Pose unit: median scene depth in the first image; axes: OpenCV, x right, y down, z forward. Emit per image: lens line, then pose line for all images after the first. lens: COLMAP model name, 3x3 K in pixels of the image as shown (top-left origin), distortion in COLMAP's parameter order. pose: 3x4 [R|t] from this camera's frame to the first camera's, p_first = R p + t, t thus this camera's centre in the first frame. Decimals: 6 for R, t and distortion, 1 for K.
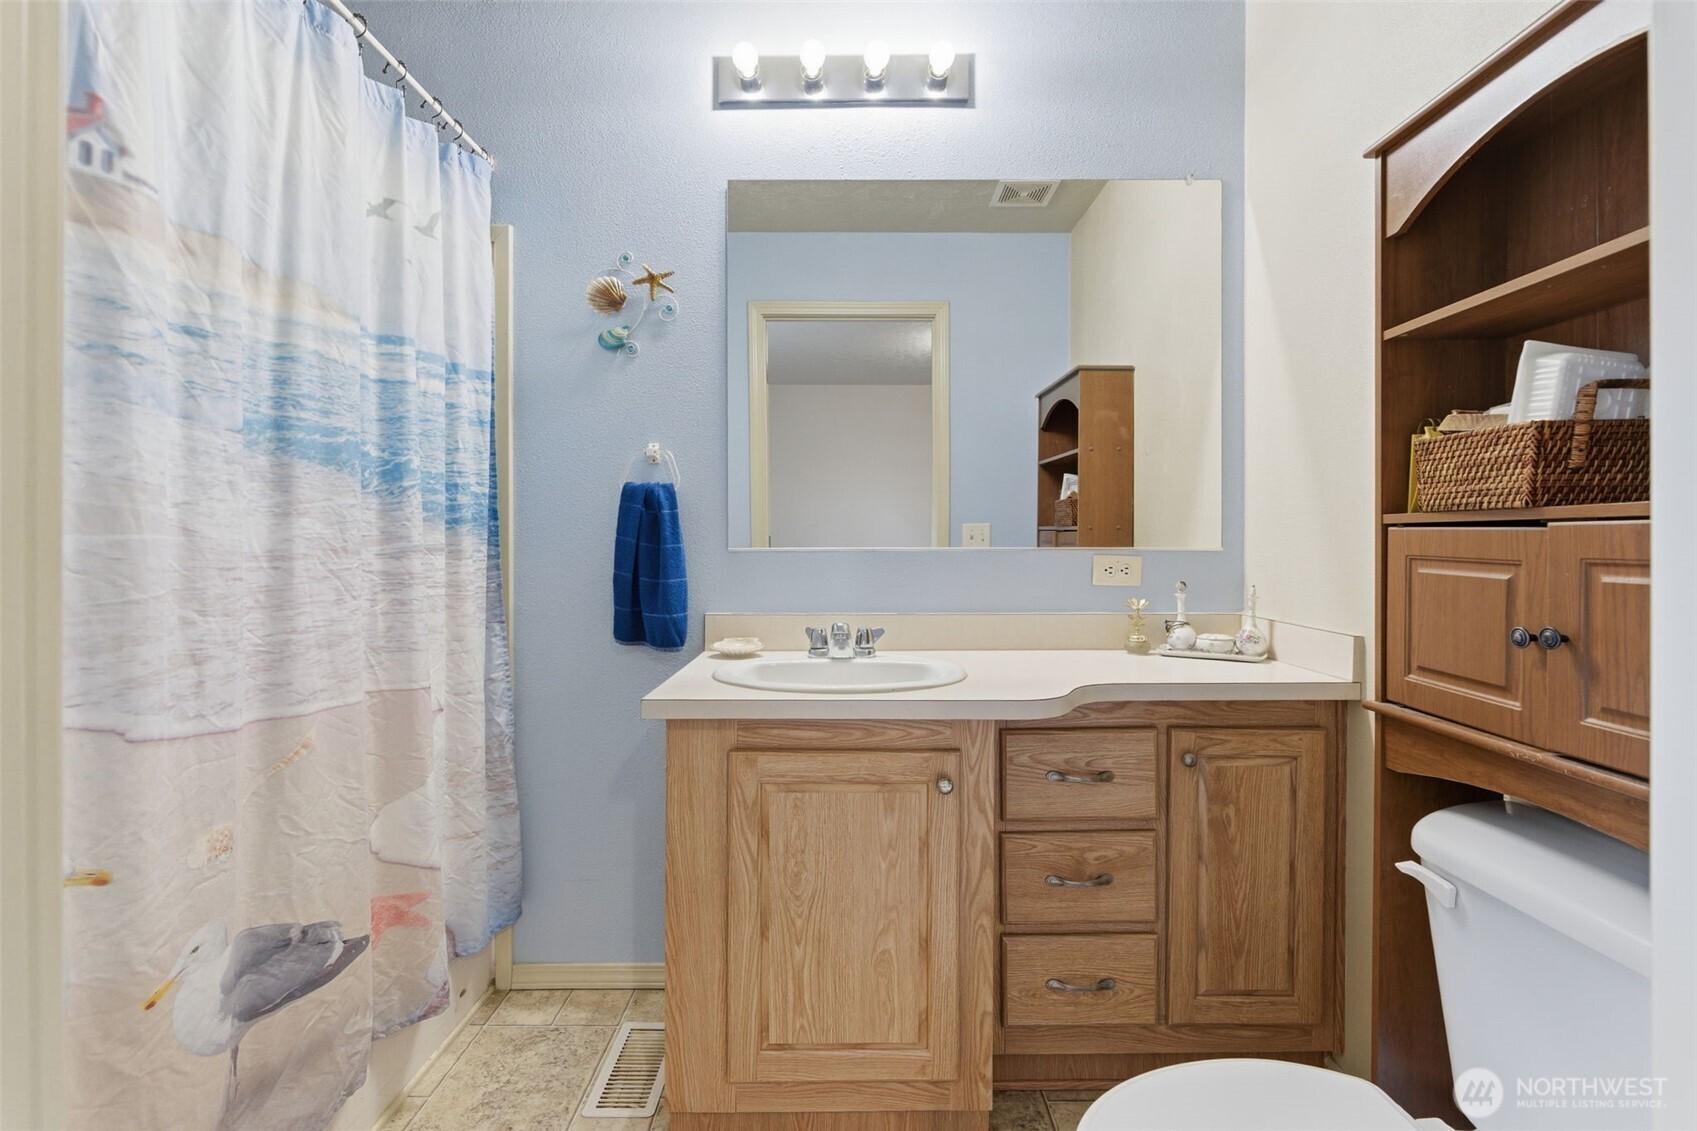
lens RADIAL K [[769.9, 0, 847.0], [0, 769.9, 547.2], [0, 0, 1]] dist [-0.003893, 0.000039]
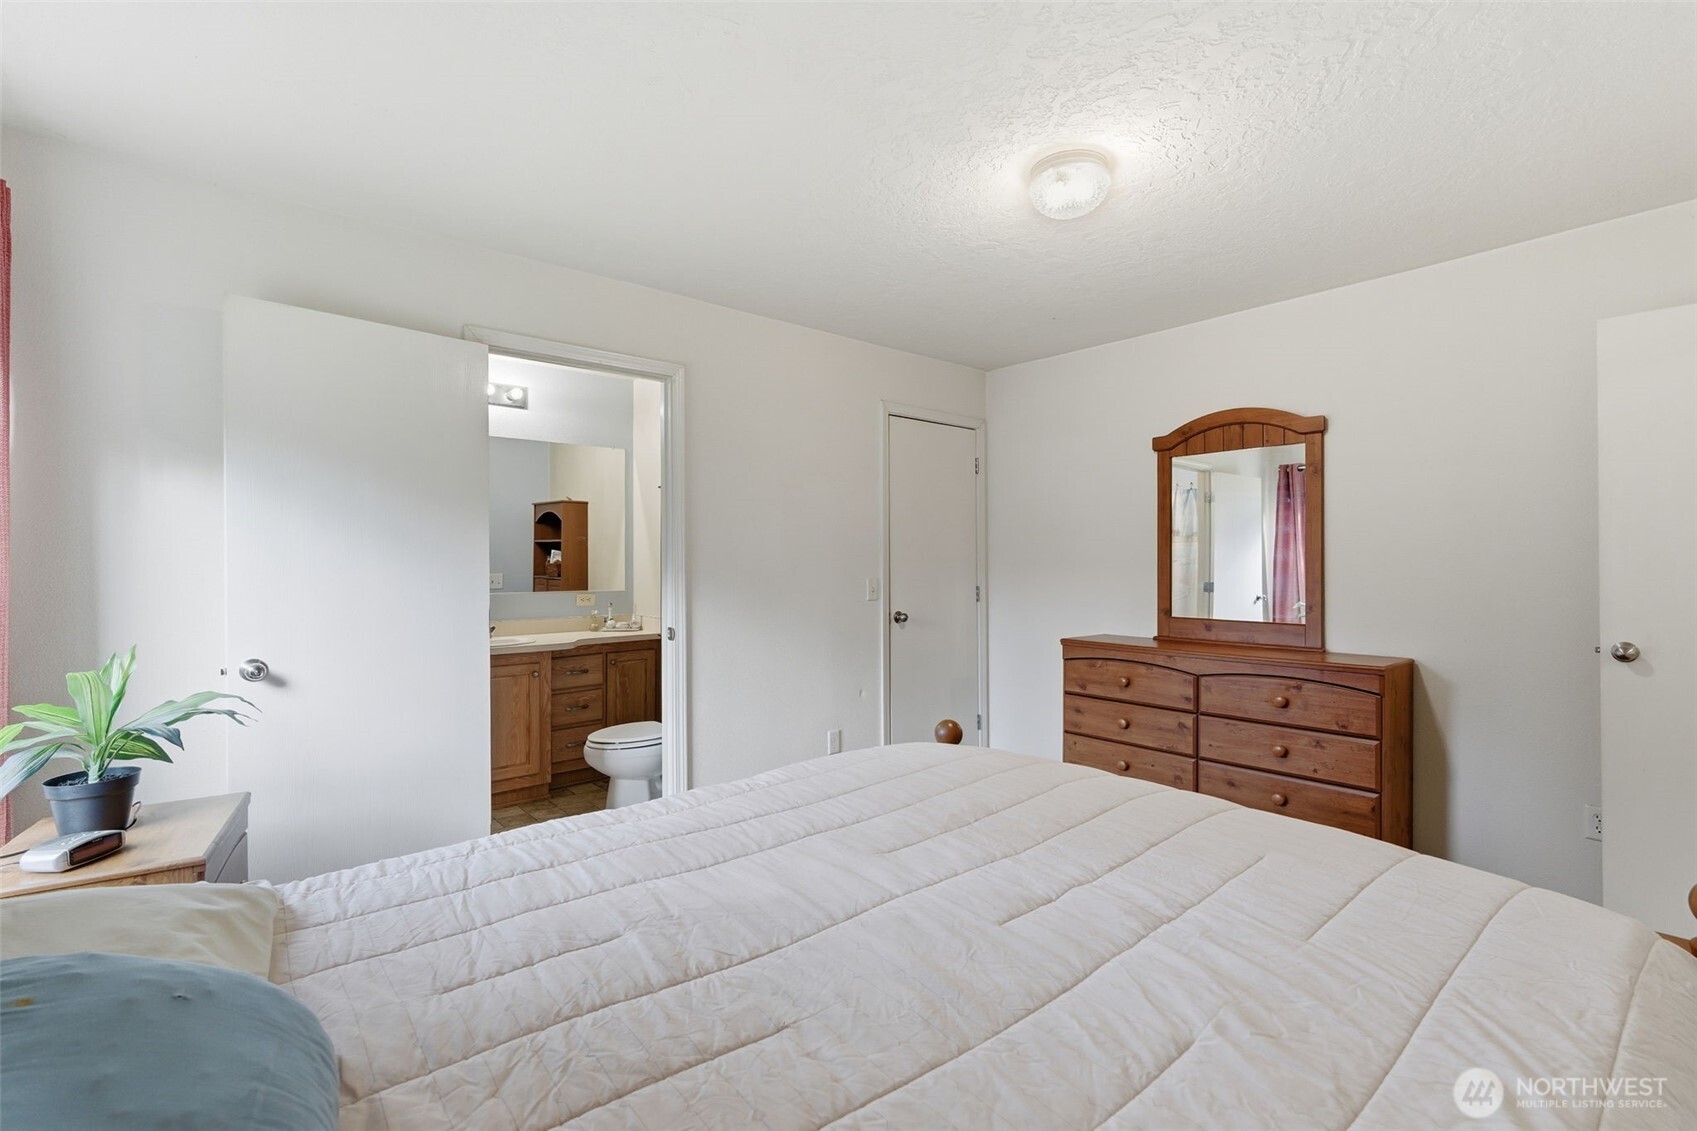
lens RADIAL K [[769.9, 0, 848.7], [0, 769.9, 560.1], [0, 0, 1]] dist [-0.003893, 0.000039]
pose [[0.754773, 0.001243, 0.655984, -0.816242], [0.006845, 0.999929, -0.009771, -0.086025], [-0.655950, 0.011865, 0.754711, -1.837587]]
